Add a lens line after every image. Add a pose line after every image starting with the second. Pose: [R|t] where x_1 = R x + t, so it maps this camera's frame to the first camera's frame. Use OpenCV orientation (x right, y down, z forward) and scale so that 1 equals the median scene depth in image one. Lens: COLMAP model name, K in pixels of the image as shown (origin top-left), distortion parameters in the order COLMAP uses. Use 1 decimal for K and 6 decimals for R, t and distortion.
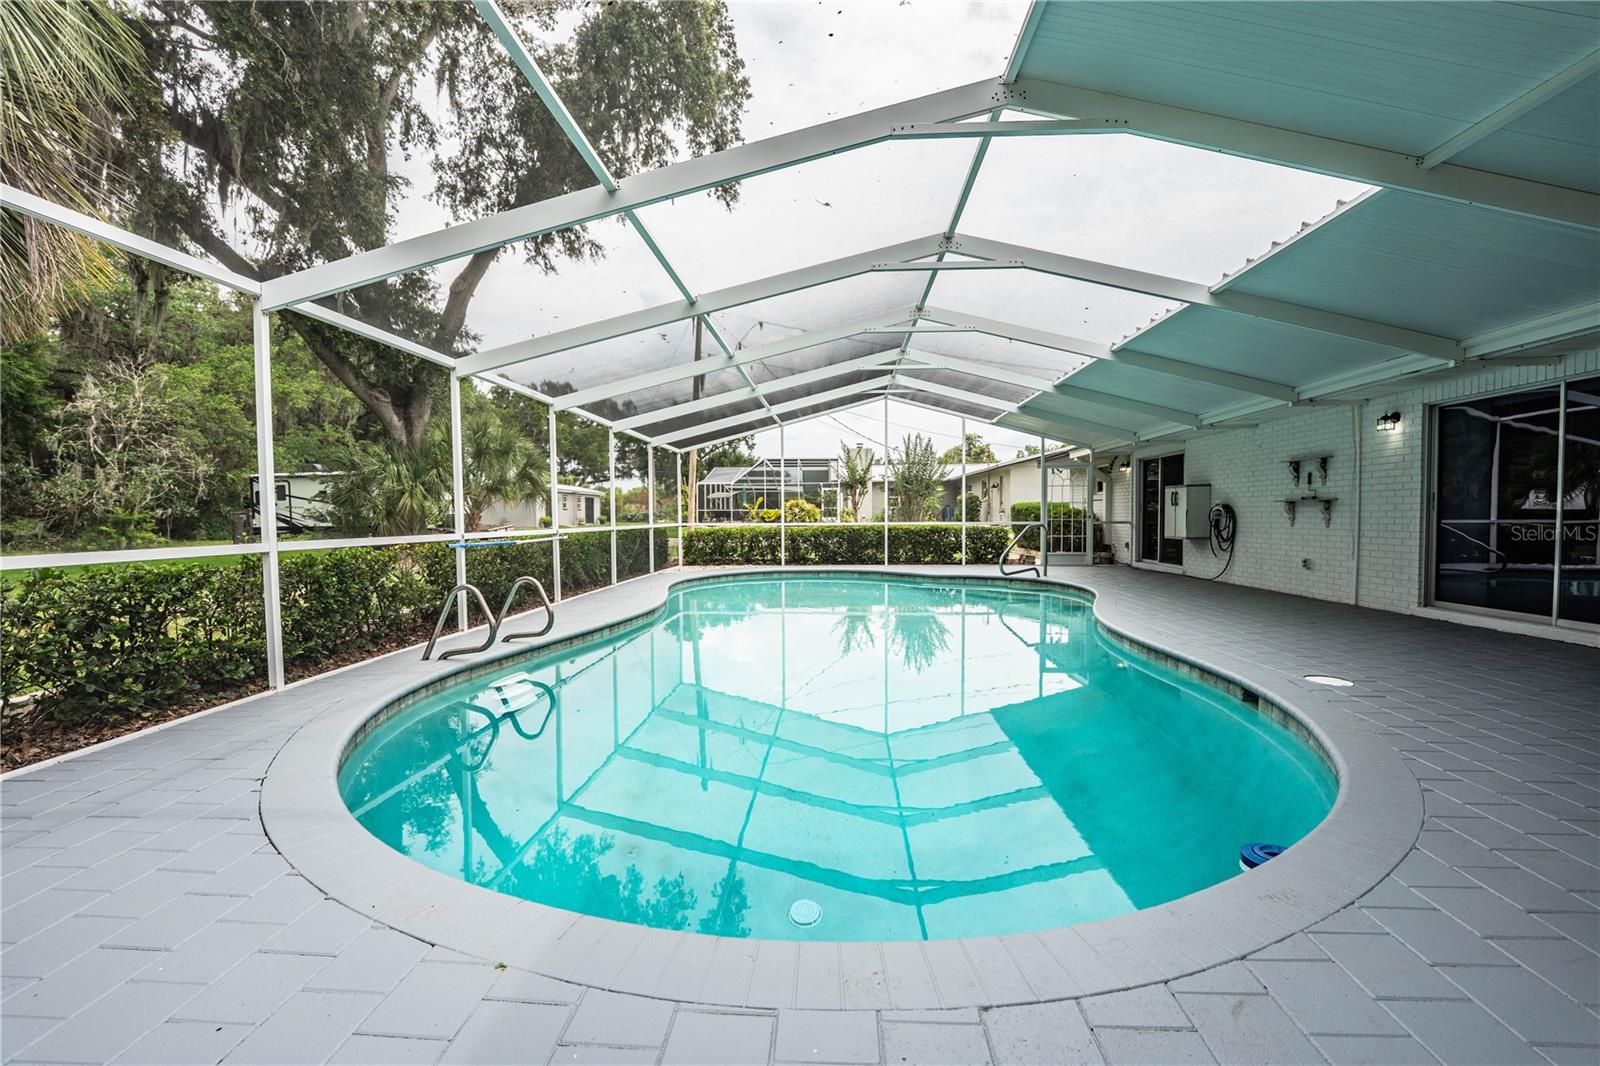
lens RADIAL K [[659.4, 0, 800.0], [0, 659.4, 533.0], [0, 0, 1]] dist [-0.002283, -0.000440]
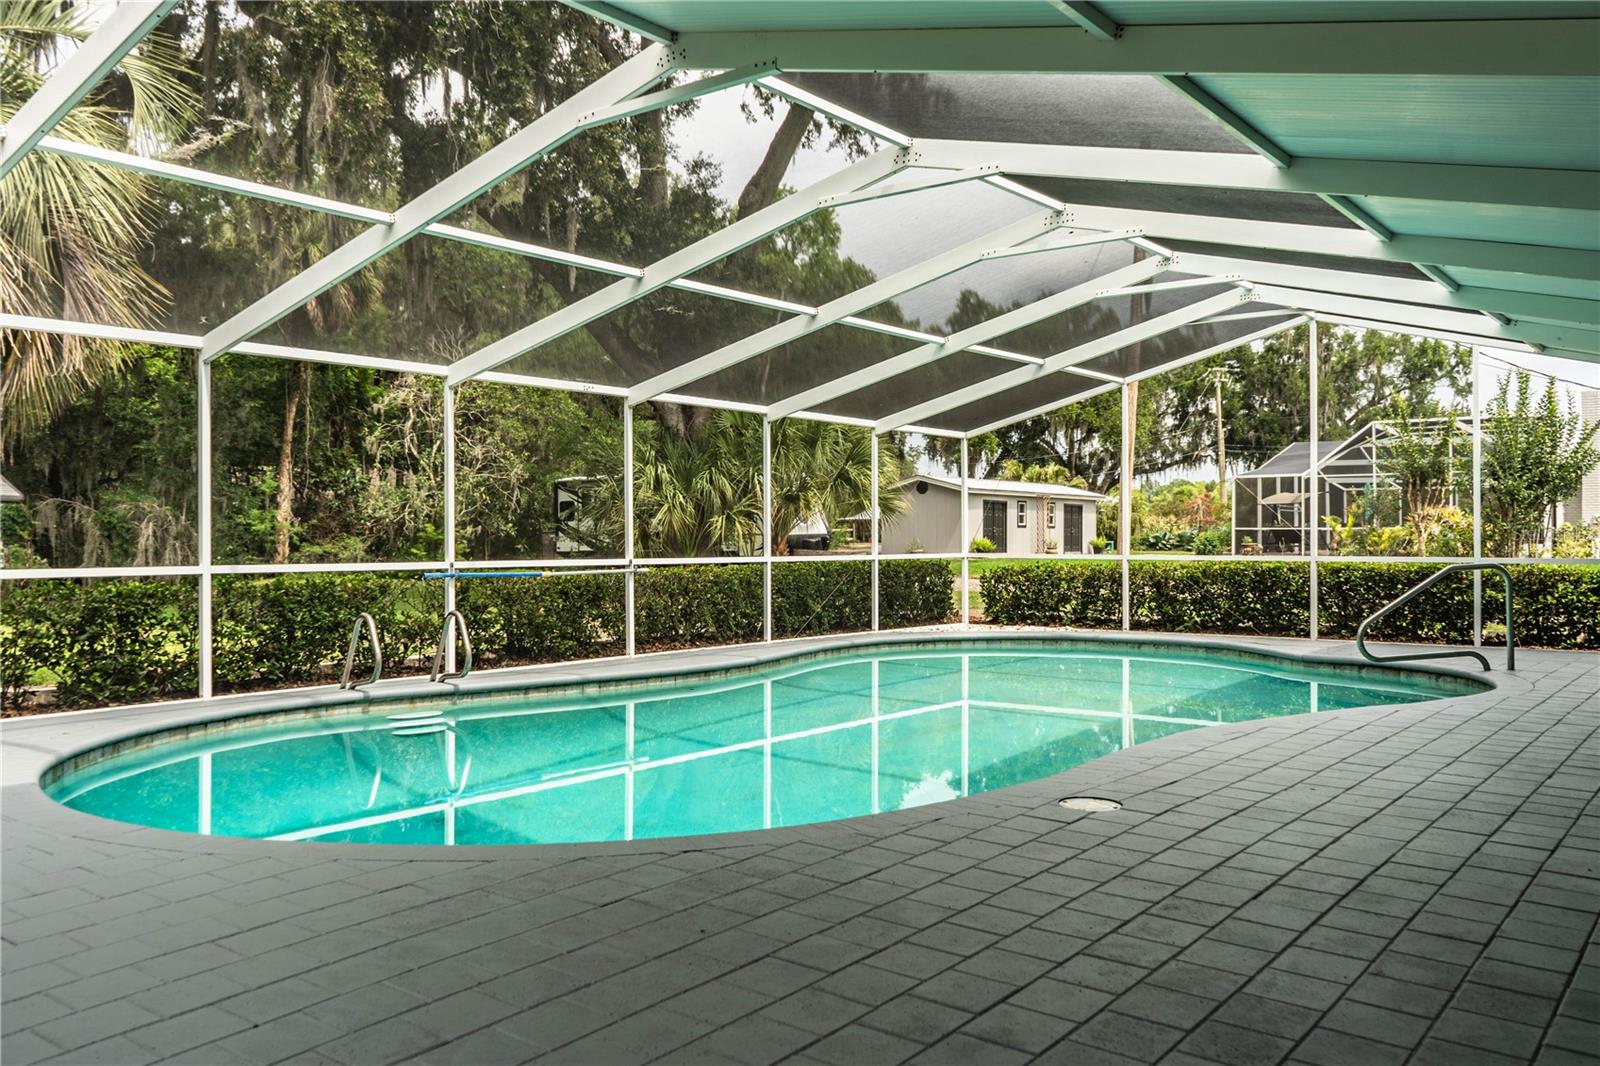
lens RADIAL K [[1283.7, 0, 800.0], [0, 1283.7, 533.0], [0, 0, 1]] dist [-0.002030, 0.000989]
pose [[0.836161, 0.004351, -0.548467, 0.440503], [-0.020515, 0.999517, -0.023346, -0.003245], [0.548100, 0.030773, 0.835846, -0.092447]]
